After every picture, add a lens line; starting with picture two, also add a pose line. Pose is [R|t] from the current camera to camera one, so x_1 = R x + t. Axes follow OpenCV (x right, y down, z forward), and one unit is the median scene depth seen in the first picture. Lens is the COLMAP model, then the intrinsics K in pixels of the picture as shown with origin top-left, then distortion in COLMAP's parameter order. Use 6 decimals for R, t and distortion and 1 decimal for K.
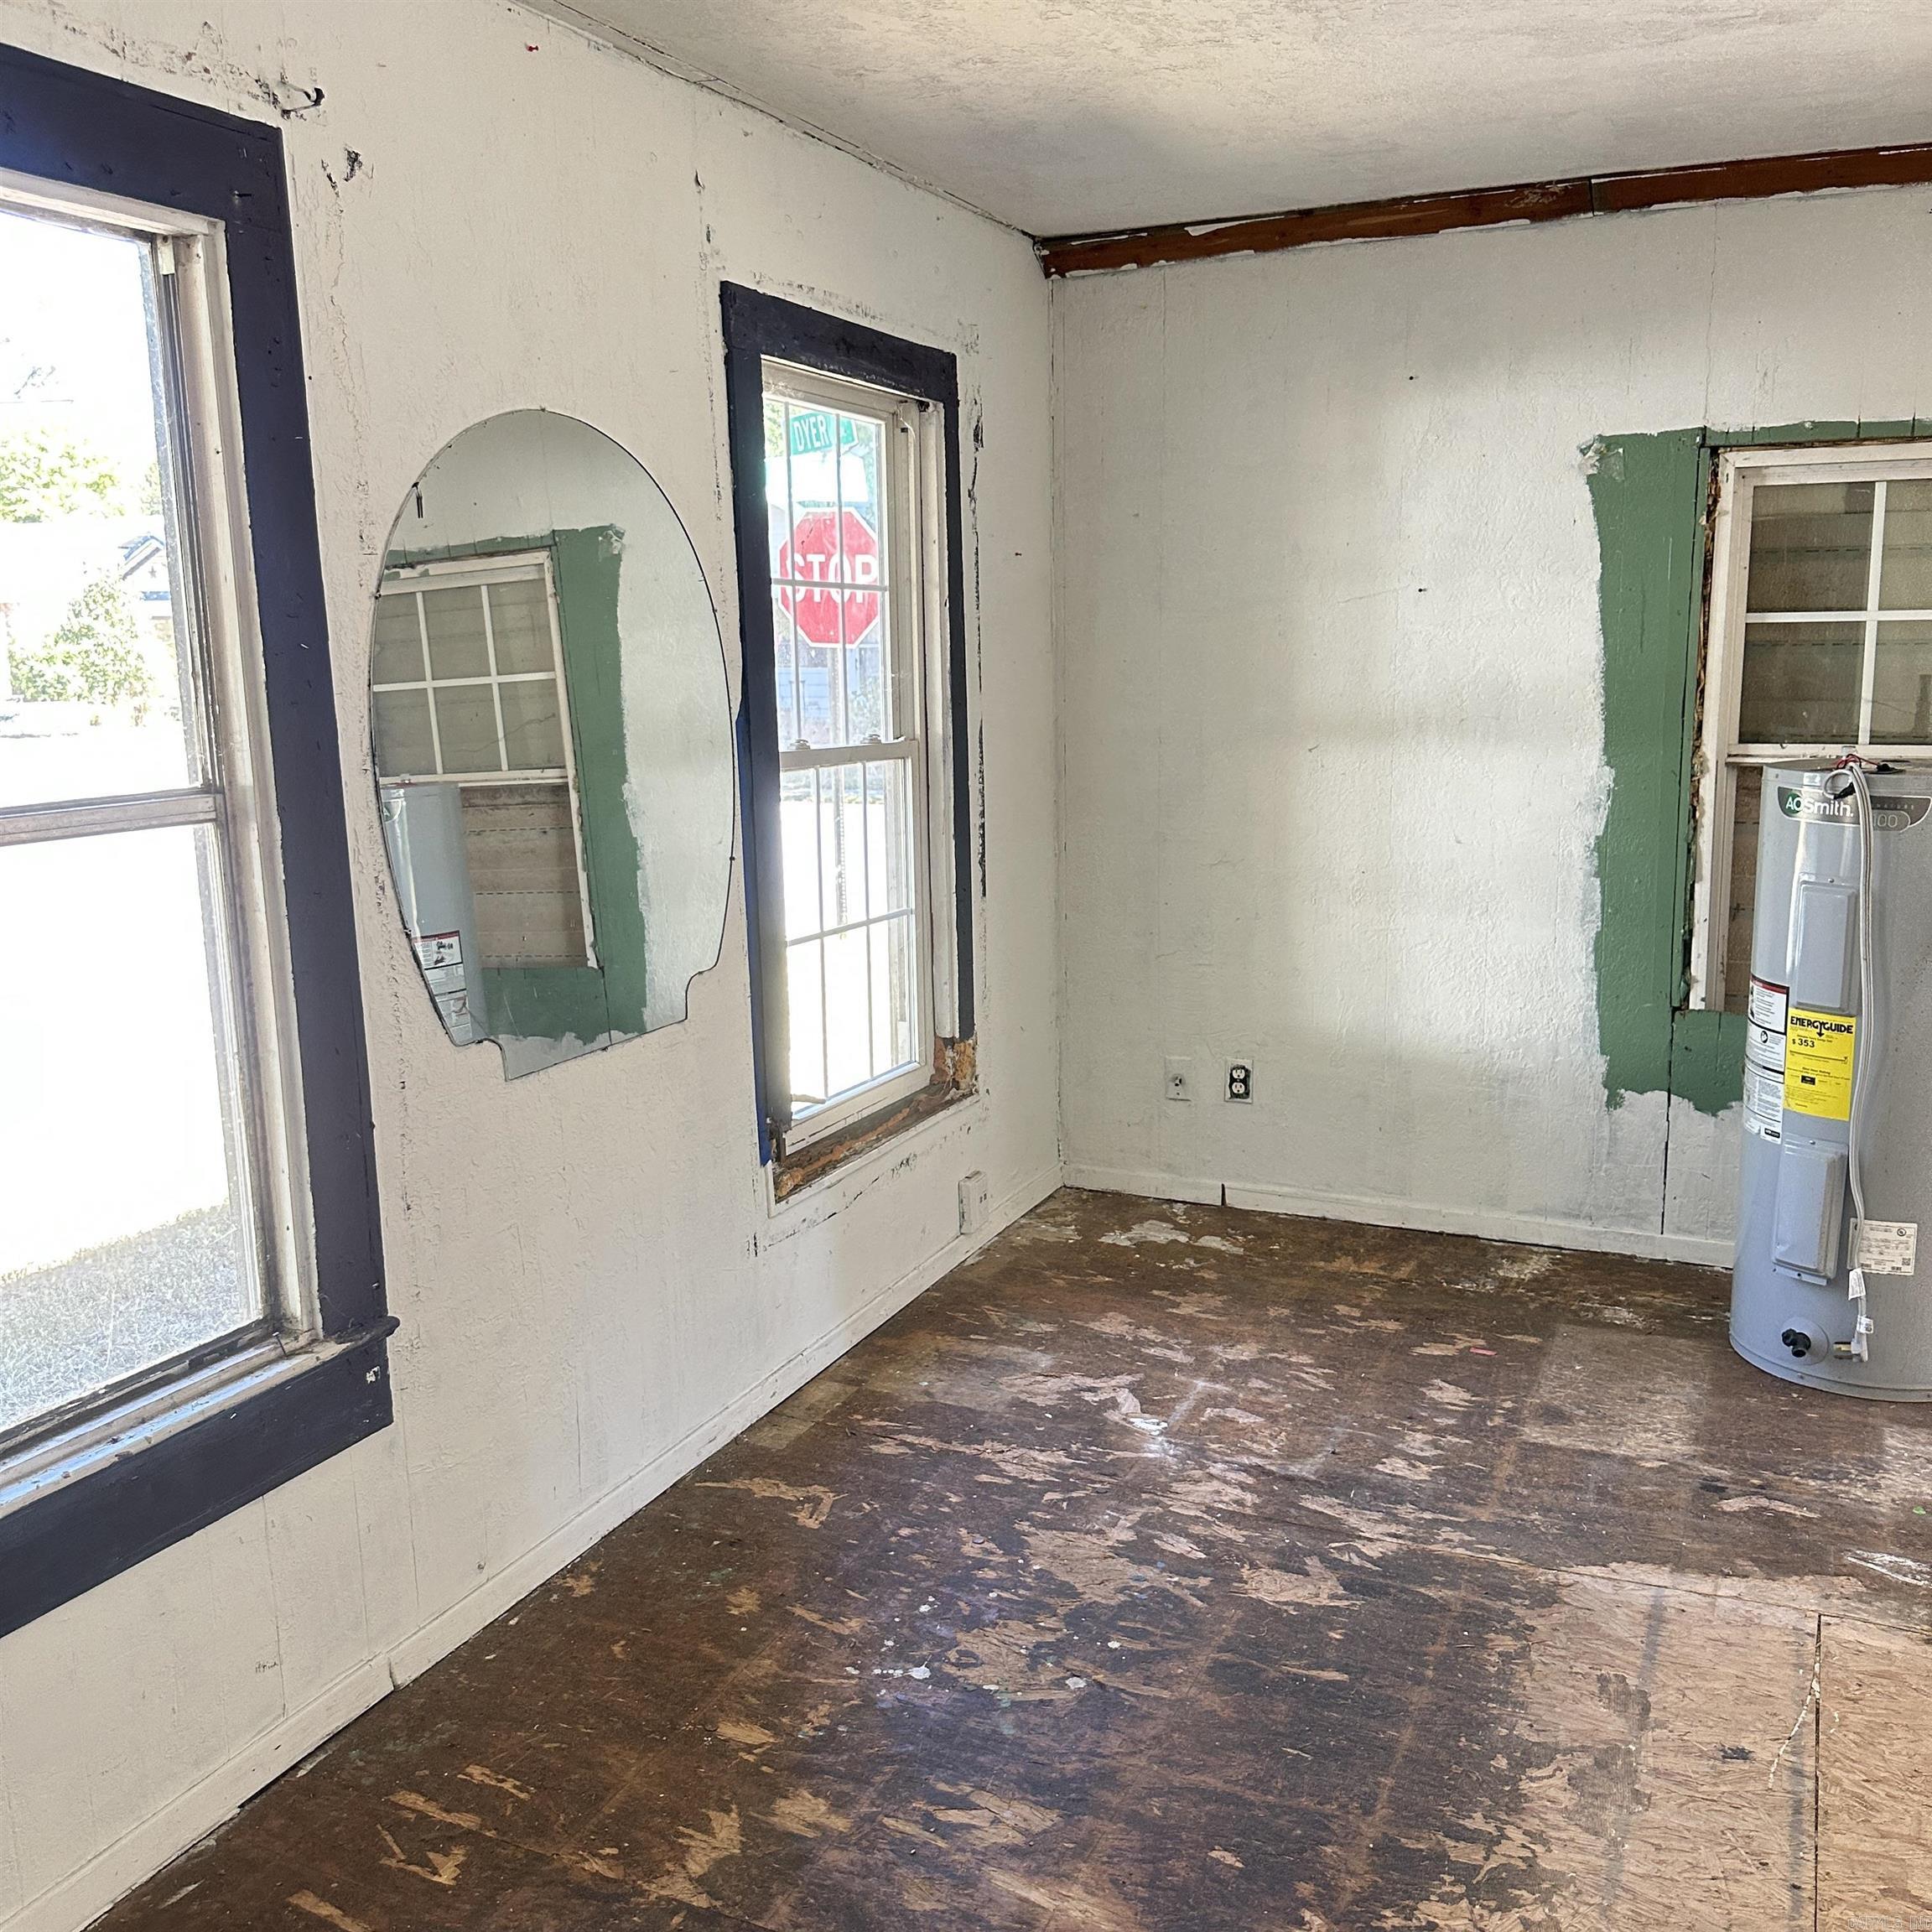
lens RADIAL K [[1847.9, 0, 968.8], [0, 1847.9, 944.7], [0, 0, 1]] dist [0.040499, -0.039691]
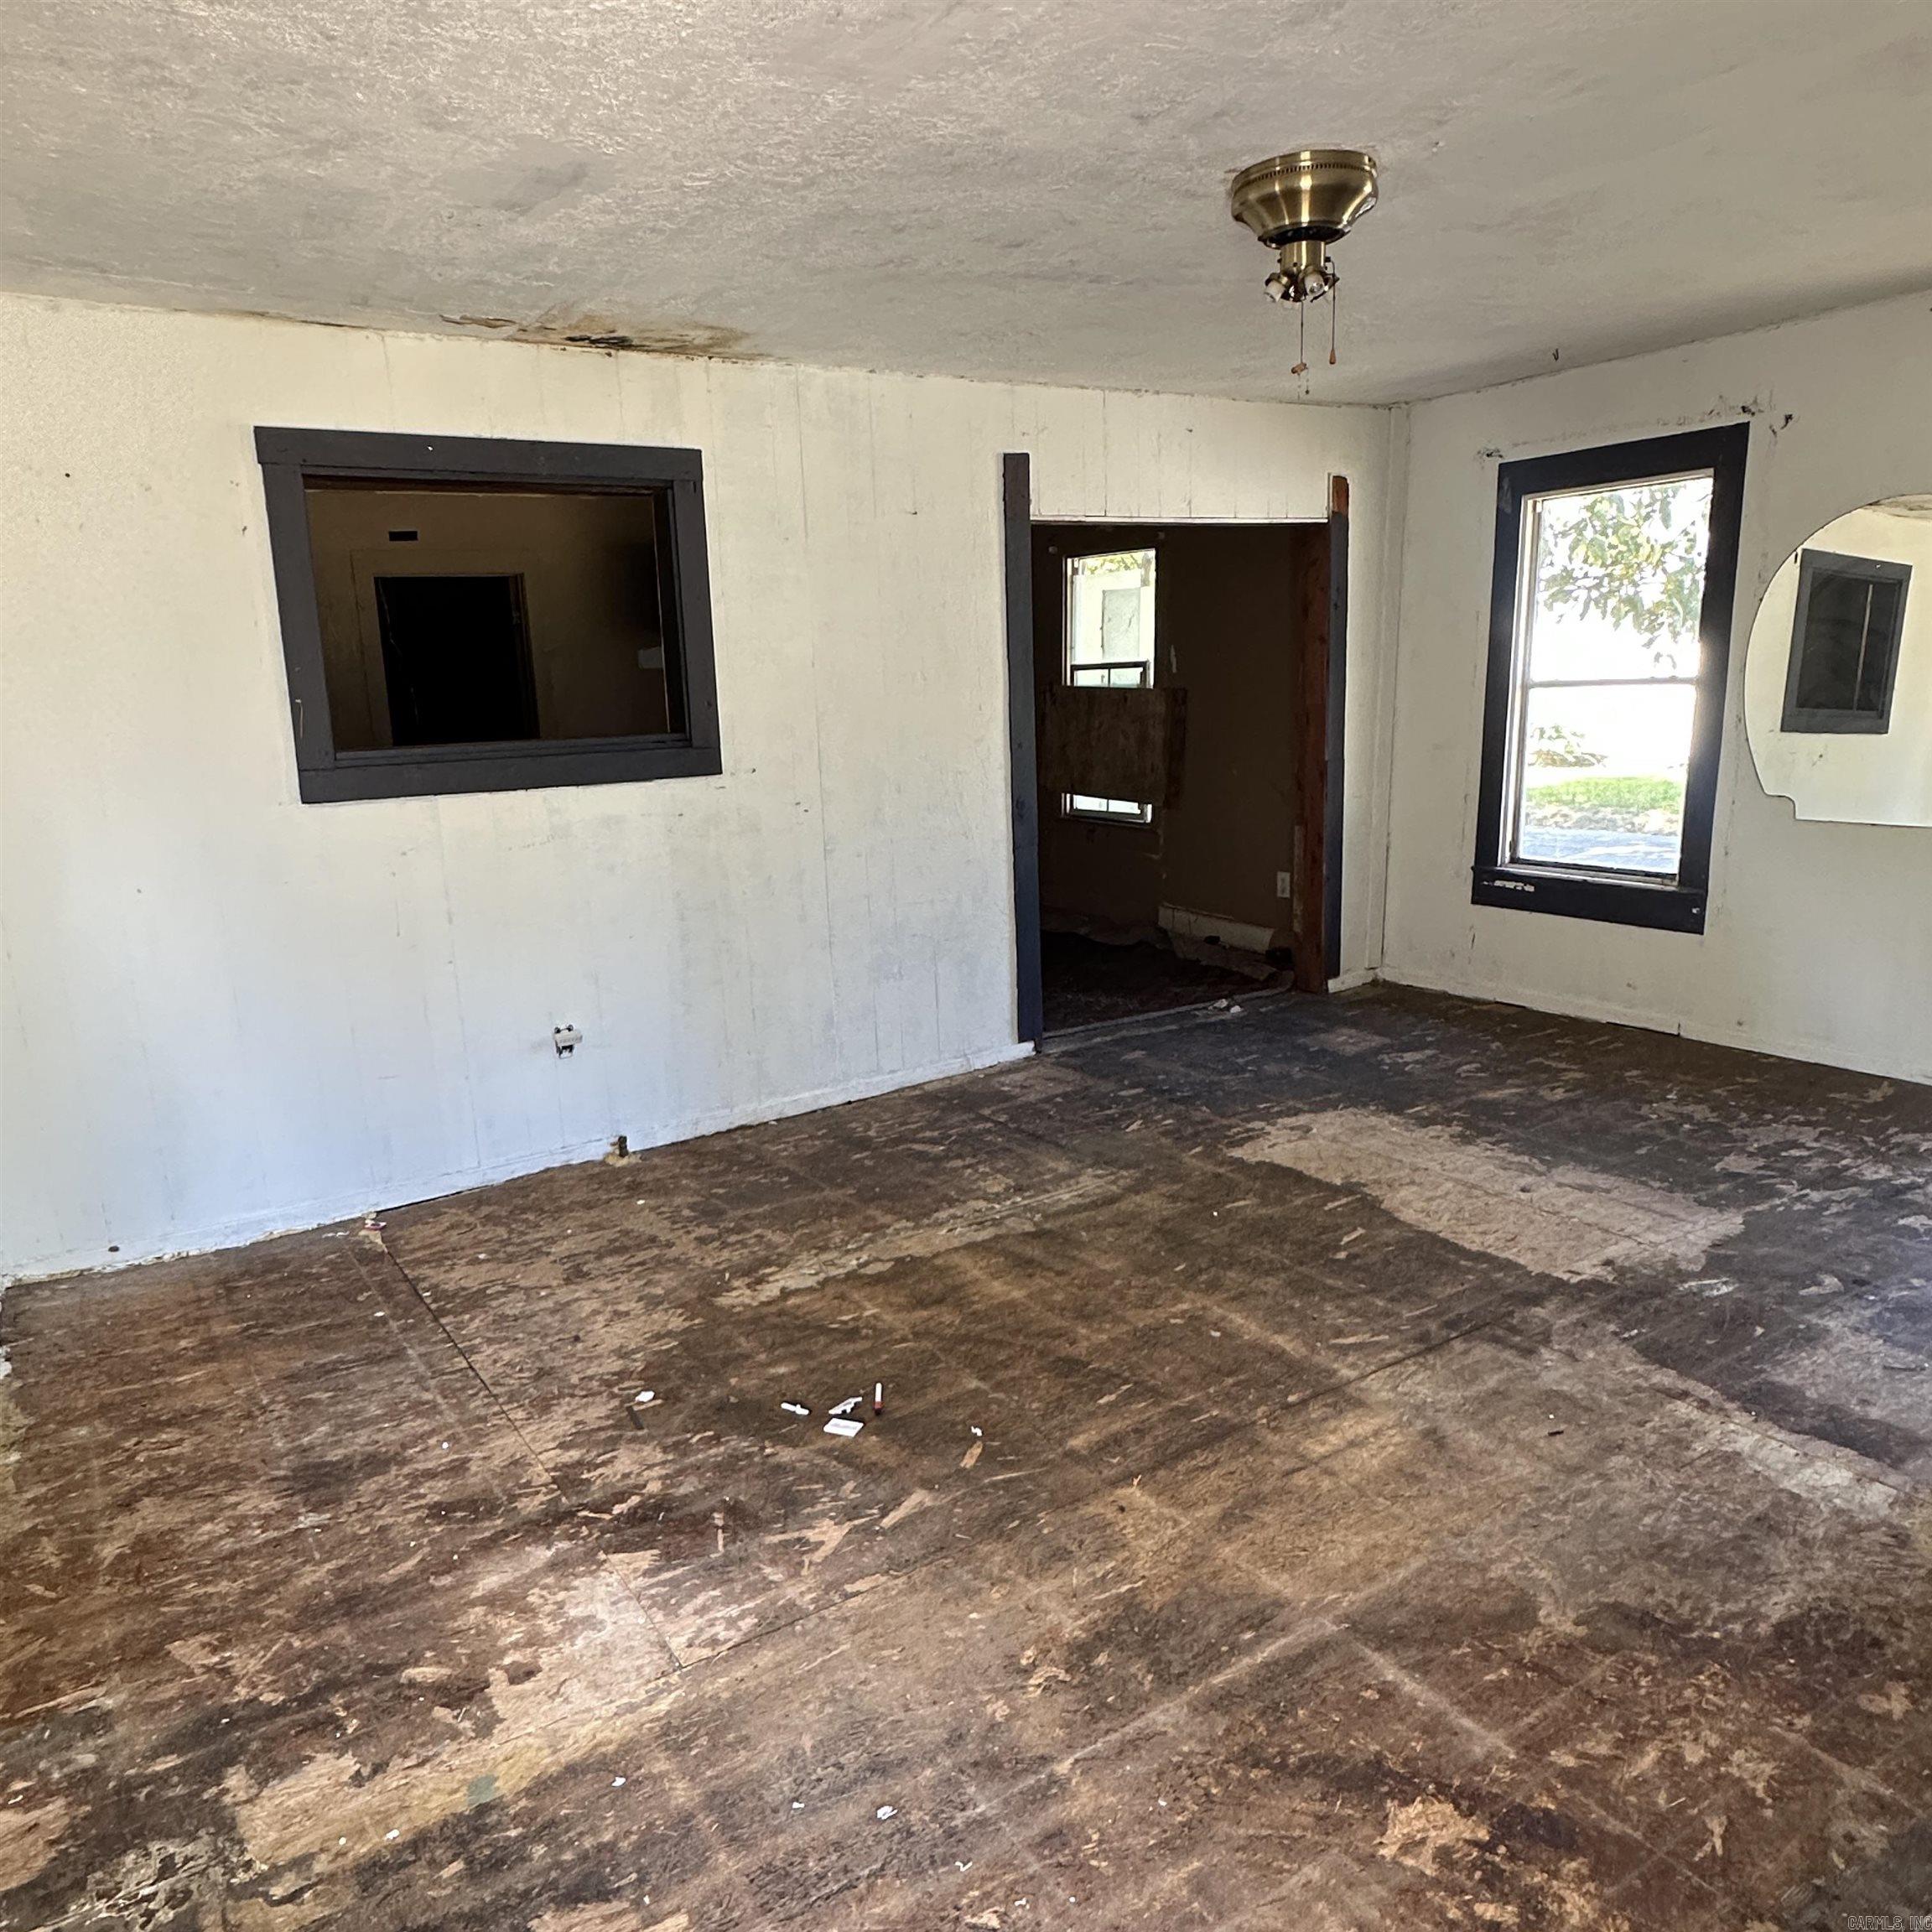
lens RADIAL K [[1397.3, 0, 962.7], [0, 1397.3, 955.4], [0, 0, 1]] dist [-0.004463, 0.004704]
pose [[-0.533508, 0.198384, -0.822200, 1.361355], [-0.098909, 0.950800, 0.293593, -0.131451], [0.839992, 0.237957, -0.487638, 0.828741]]
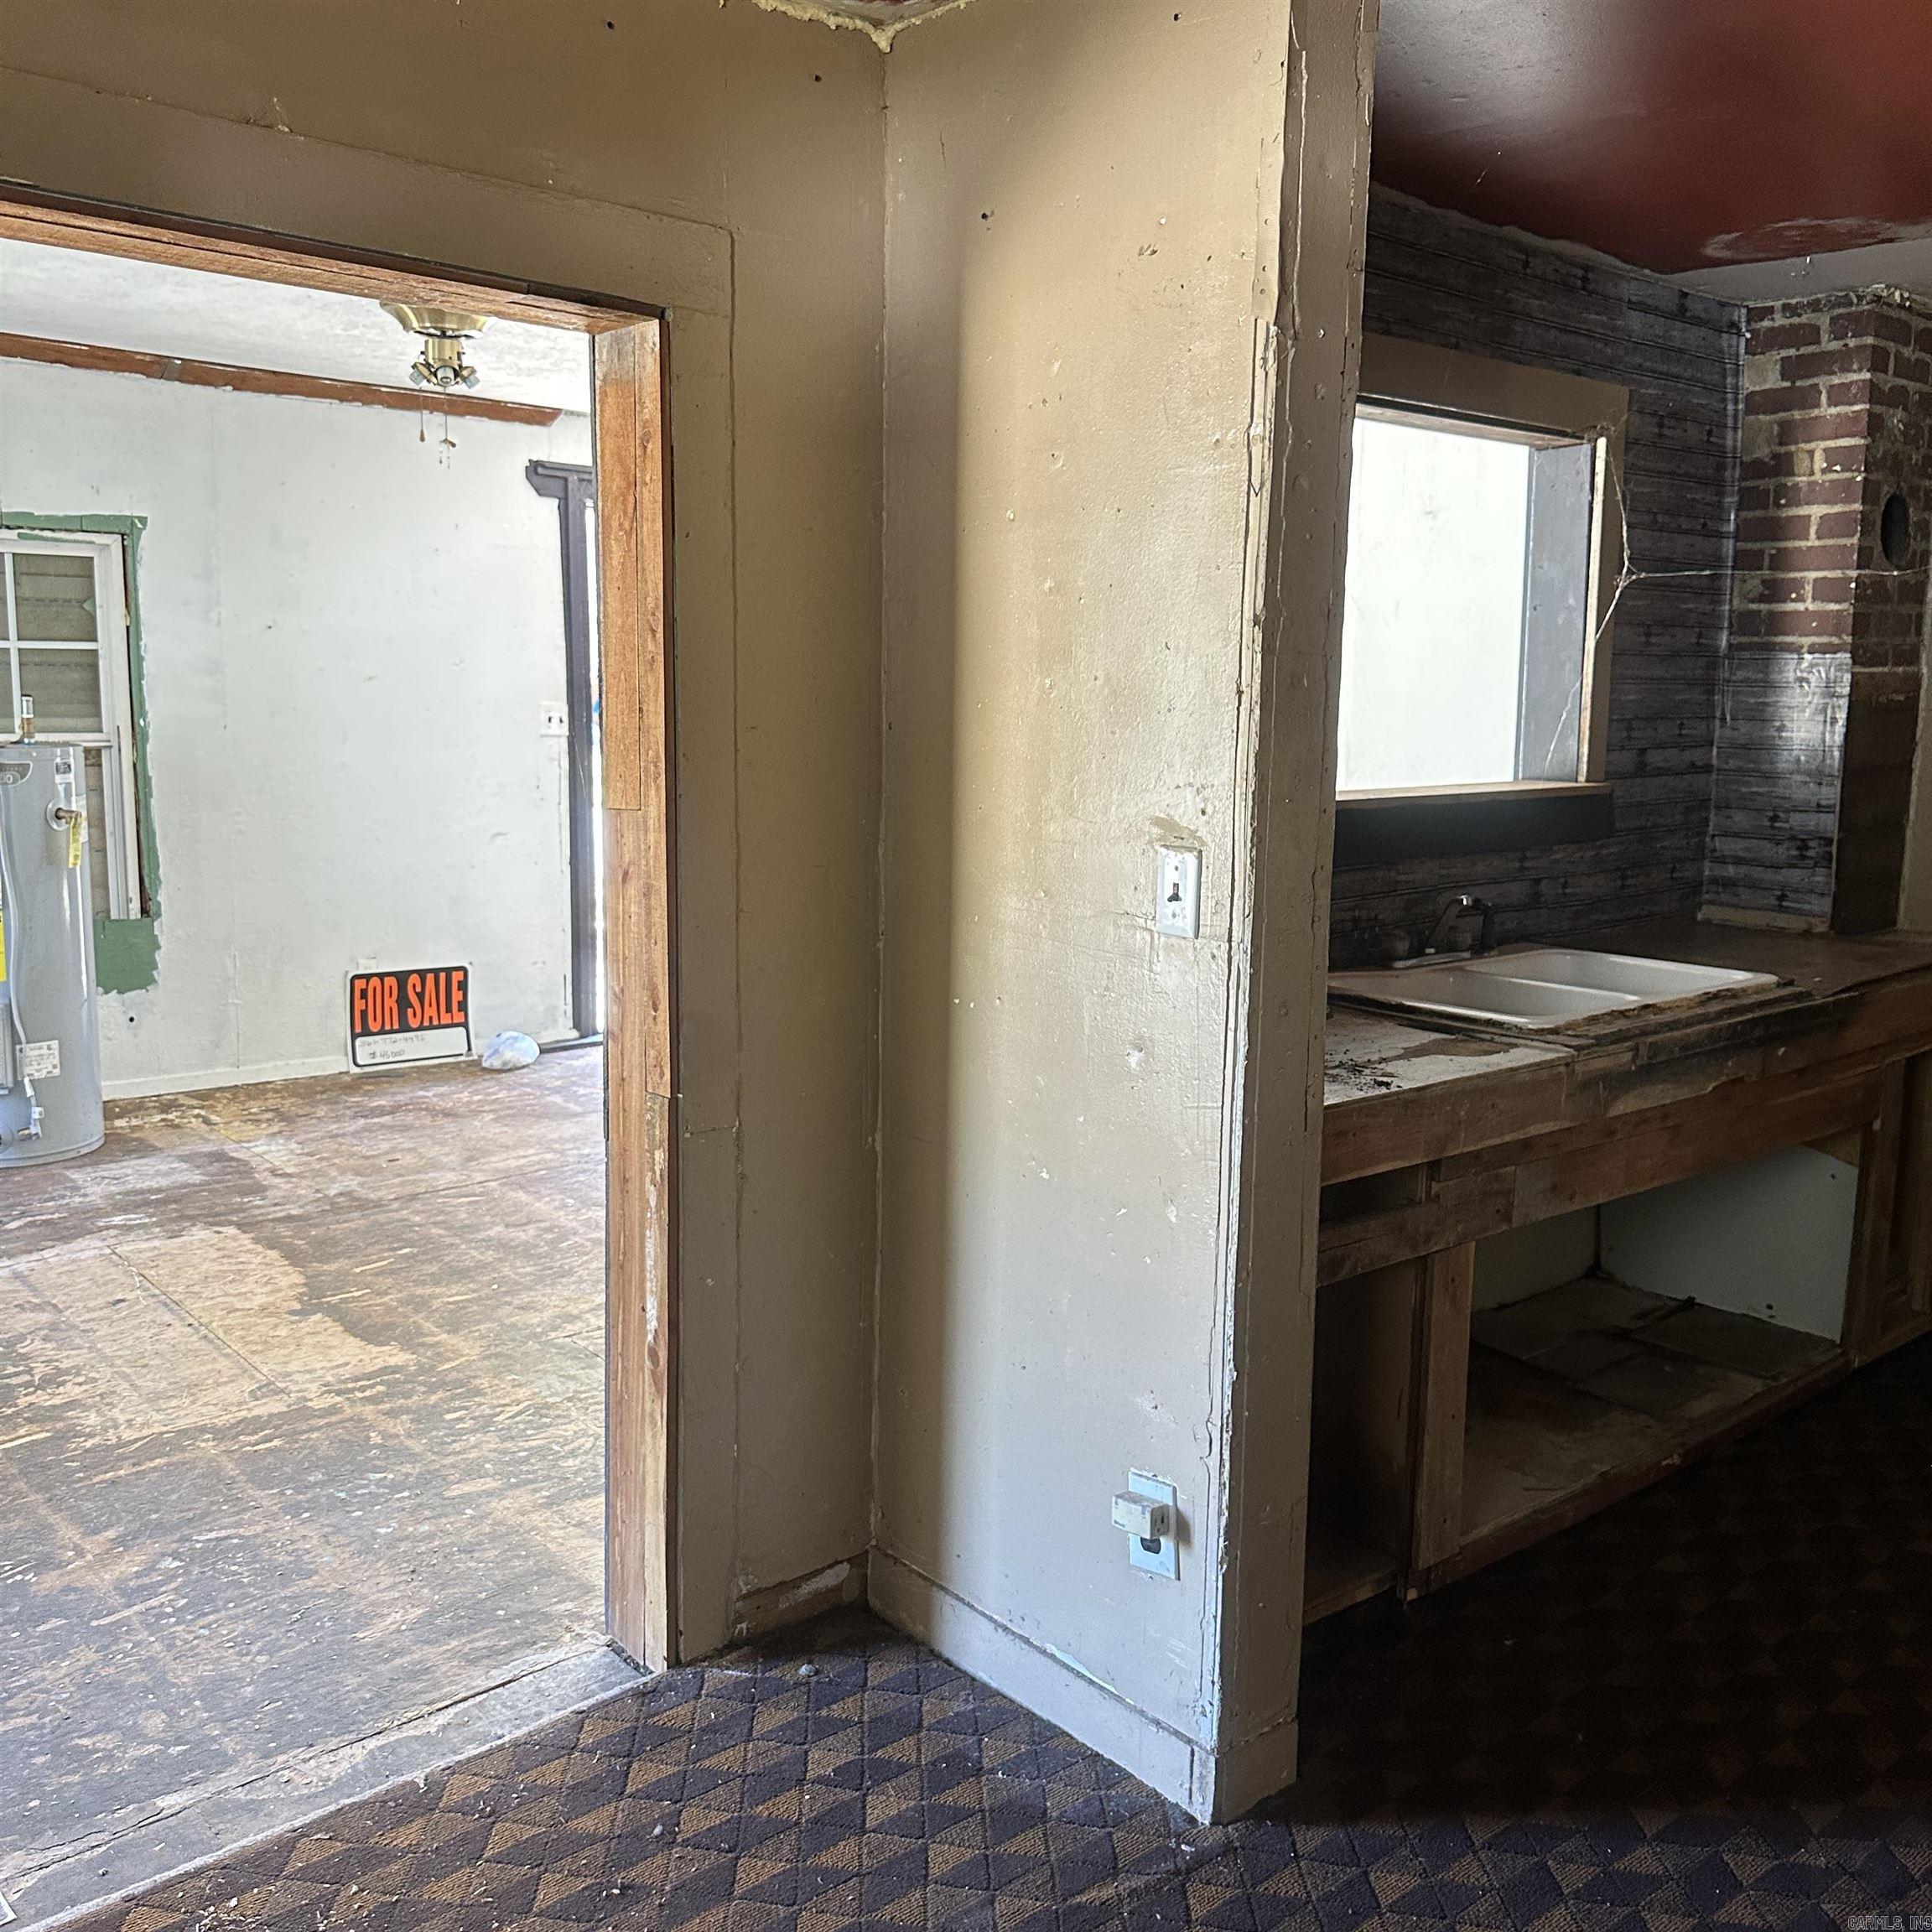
lens RADIAL K [[1850.5, 0, 972.1], [0, 1850.5, 936.5], [0, 0, 1]] dist [0.114348, -0.249132]
pose [[0.415848, -0.109662, 0.902798, -0.563058], [0.127529, 0.989926, 0.061503, 0.065937], [-0.900448, 0.089557, 0.425644, -0.344045]]
